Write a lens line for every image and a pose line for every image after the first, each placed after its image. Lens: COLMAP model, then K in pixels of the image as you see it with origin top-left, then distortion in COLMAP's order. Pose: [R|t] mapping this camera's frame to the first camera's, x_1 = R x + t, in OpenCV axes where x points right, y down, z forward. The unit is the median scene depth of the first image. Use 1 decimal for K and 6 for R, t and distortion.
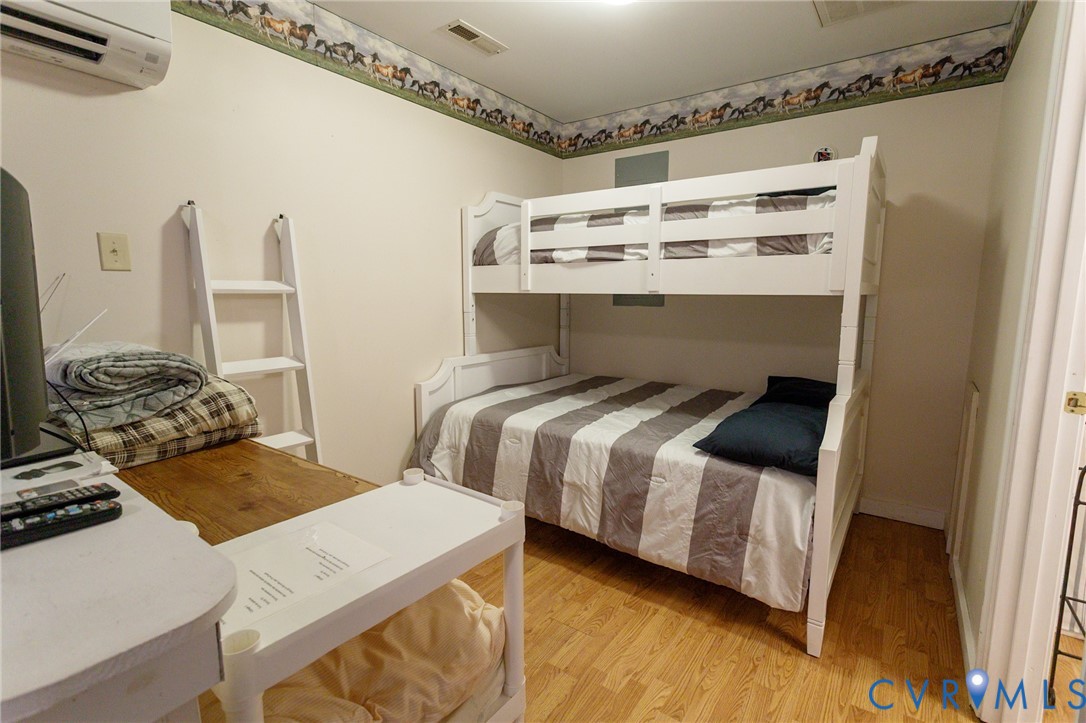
lens RADIAL K [[513.0, 0, 544.2], [0, 513.0, 360.4], [0, 0, 1]] dist [-0.002439, 0.003712]
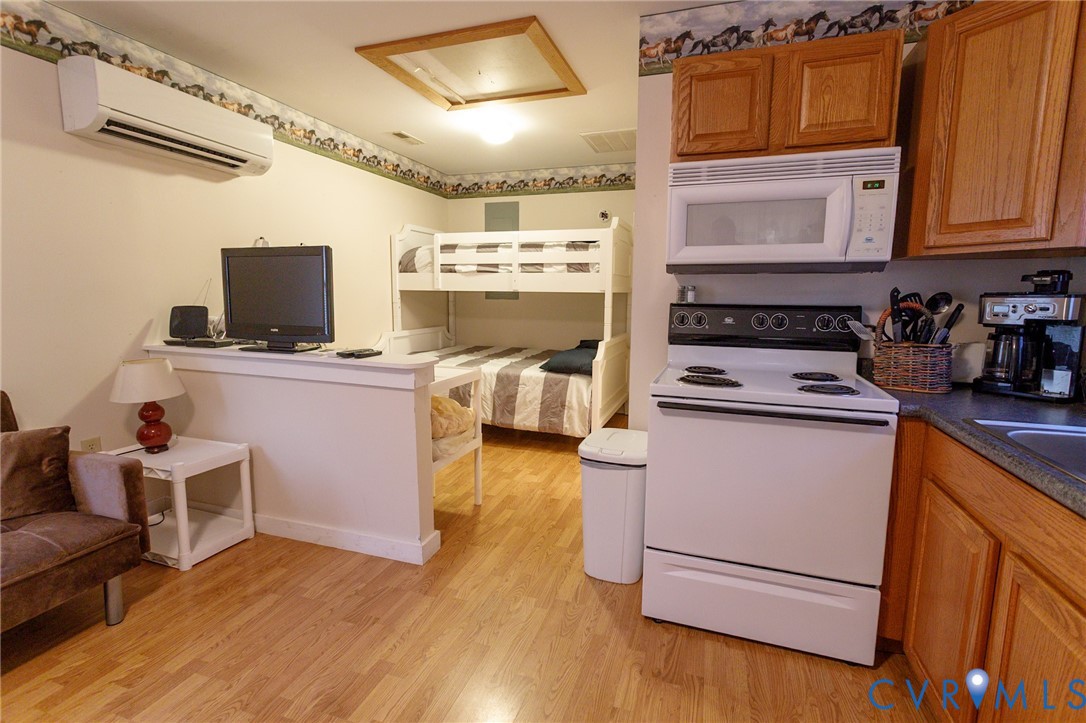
lens RADIAL K [[513.0, 0, 544.9], [0, 513.0, 359.8], [0, 0, 1]] dist [-0.002439, 0.003712]
pose [[0.955878, -0.032074, 0.292008, -0.205212], [0.030801, 0.999485, 0.008957, 0.089802], [-0.292145, 0.000432, 0.956374, -0.697311]]
